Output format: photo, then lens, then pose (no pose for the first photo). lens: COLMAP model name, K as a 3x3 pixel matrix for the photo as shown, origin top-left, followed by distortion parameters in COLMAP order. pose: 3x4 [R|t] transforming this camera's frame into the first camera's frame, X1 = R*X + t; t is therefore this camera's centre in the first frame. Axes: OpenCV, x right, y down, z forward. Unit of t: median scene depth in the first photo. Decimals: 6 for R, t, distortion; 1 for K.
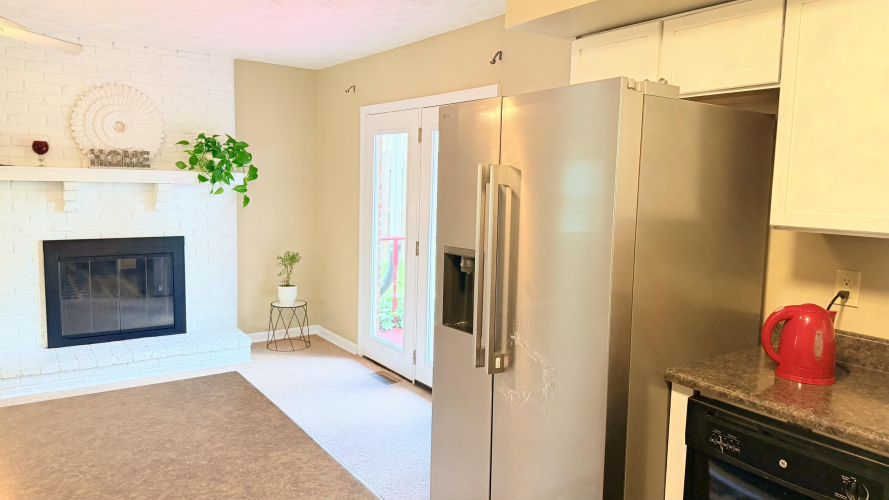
lens RADIAL K [[635.0, 0, 444.5], [0, 635.0, 250.0], [0, 0, 1]] dist [0.022093, -0.004707]
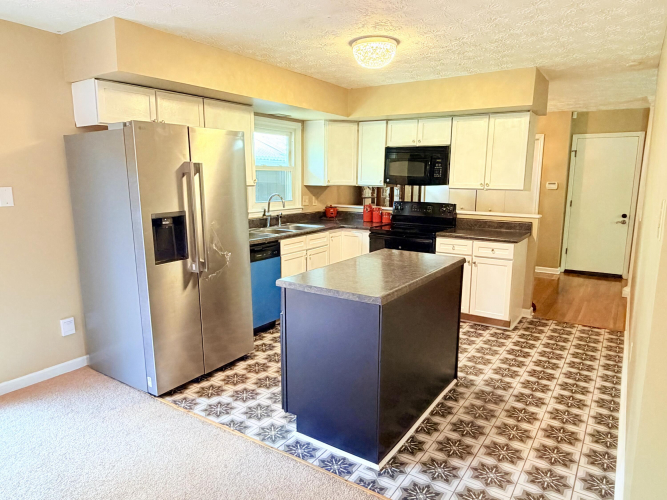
lens RADIAL K [[444.1, 0, 333.5], [0, 444.1, 250.0], [0, 0, 1]] dist [-0.003023, -0.001404]
pose [[-0.366243, -0.176981, 0.913534, -0.630637], [0.097200, 0.969099, 0.226714, -0.066857], [-0.925429, 0.171828, -0.337723, 0.523064]]
